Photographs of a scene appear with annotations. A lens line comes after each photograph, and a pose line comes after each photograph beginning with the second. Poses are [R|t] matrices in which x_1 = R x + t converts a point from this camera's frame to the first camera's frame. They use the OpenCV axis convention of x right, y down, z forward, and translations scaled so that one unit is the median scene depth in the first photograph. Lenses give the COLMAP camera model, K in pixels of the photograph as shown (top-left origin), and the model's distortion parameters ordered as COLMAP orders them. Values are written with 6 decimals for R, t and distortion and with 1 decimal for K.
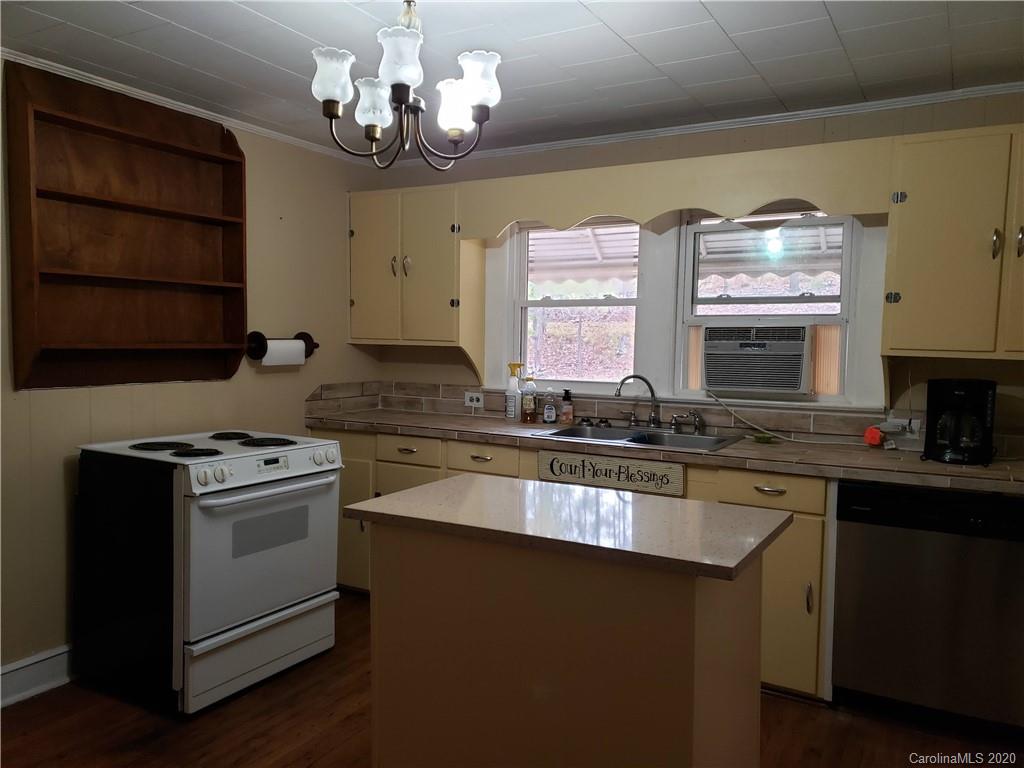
lens RADIAL K [[783.3, 0, 532.8], [0, 783.3, 385.6], [0, 0, 1]] dist [0.073540, -0.039170]
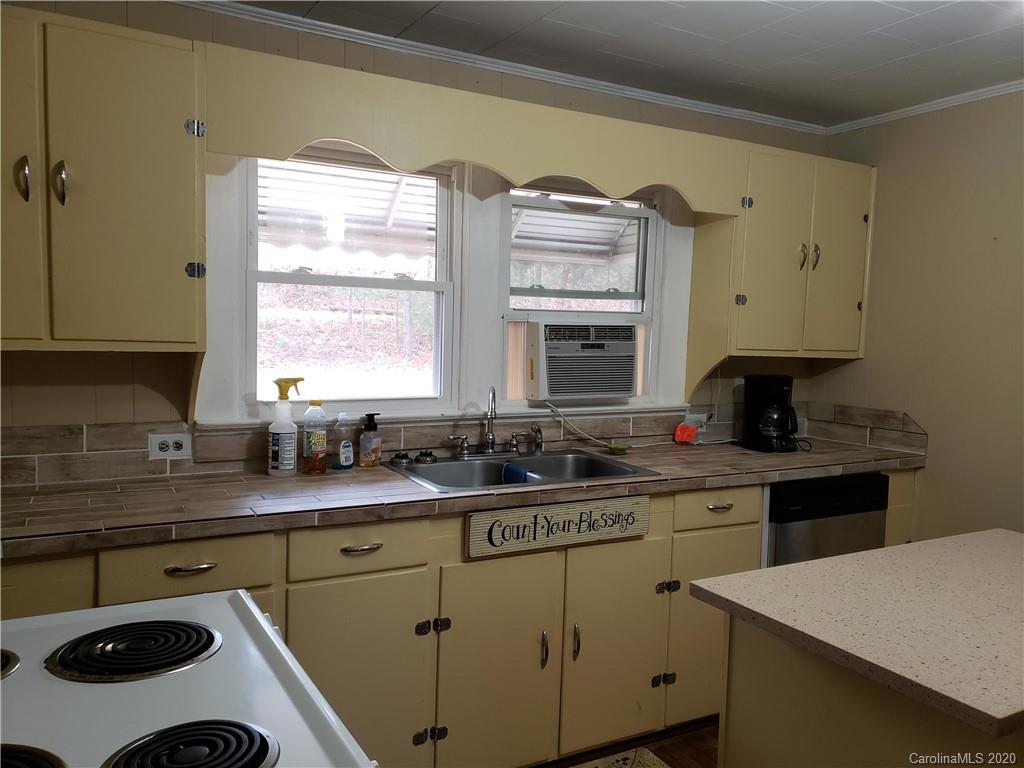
lens RADIAL K [[783.3, 0, 511.6], [0, 783.3, 383.8], [0, 0, 1]] dist [0.073540, -0.039170]
pose [[0.505802, -0.064229, 0.860255, -0.519956], [0.029467, 0.997929, 0.057182, -0.061203], [-0.862146, -0.003574, 0.506647, 0.626468]]
